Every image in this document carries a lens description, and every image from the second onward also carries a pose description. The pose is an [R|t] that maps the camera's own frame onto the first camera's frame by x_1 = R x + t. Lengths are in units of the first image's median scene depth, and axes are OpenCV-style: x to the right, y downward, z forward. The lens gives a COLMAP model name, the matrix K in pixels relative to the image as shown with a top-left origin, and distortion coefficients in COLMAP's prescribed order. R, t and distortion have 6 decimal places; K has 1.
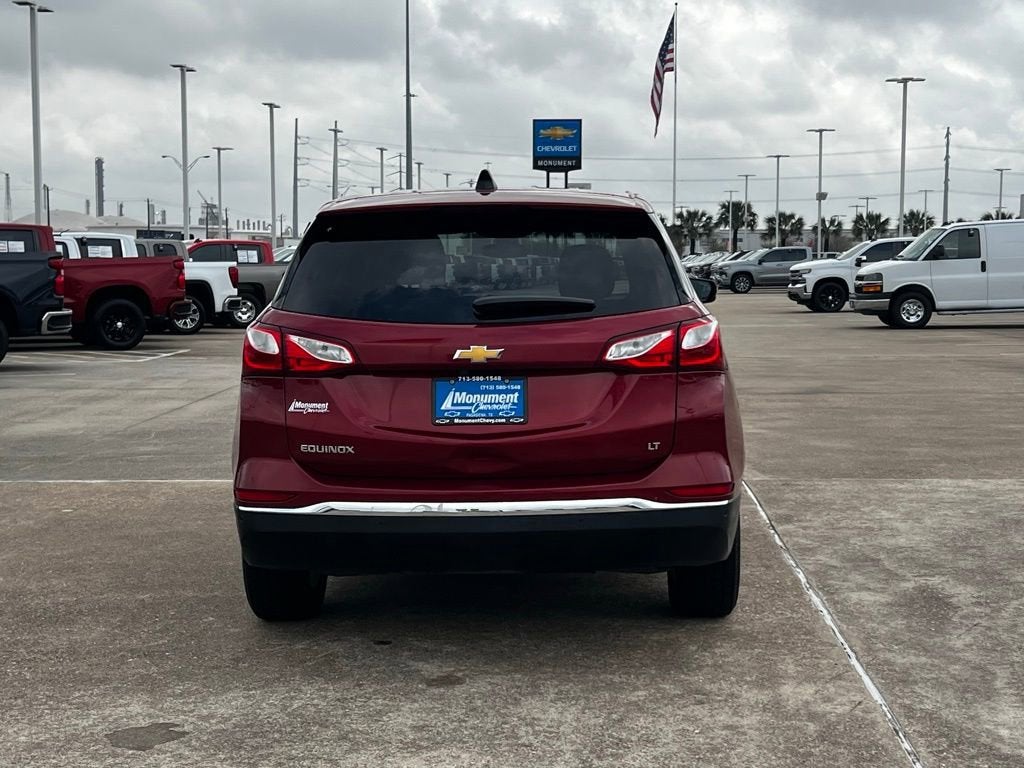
lens RADIAL K [[1586.7, 0, 530.2], [0, 1586.7, 384.7], [0, 0, 1]] dist [0.219602, -0.846619]
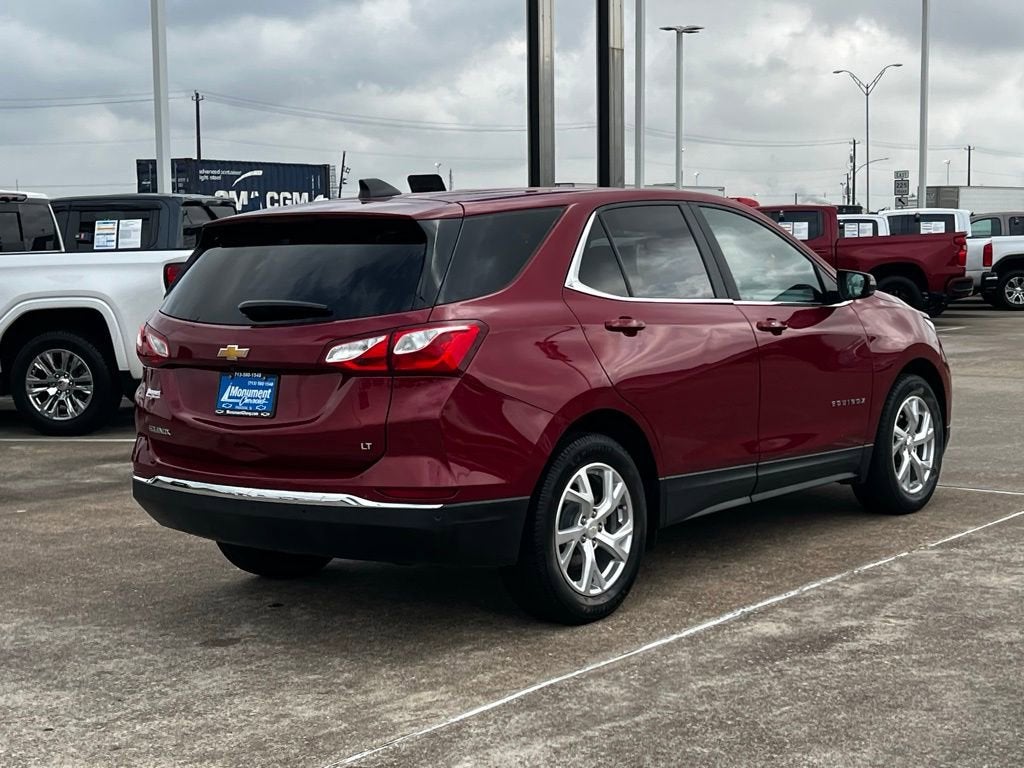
lens RADIAL K [[1586.7, 0, 530.2], [0, 1586.7, 384.7], [0, 0, 1]] dist [0.219602, -0.846619]
pose [[0.794751, 0.043674, -0.605362, 0.798054], [-0.031552, 0.999032, 0.030653, -0.037333], [0.606115, -0.005261, 0.795360, 0.235791]]
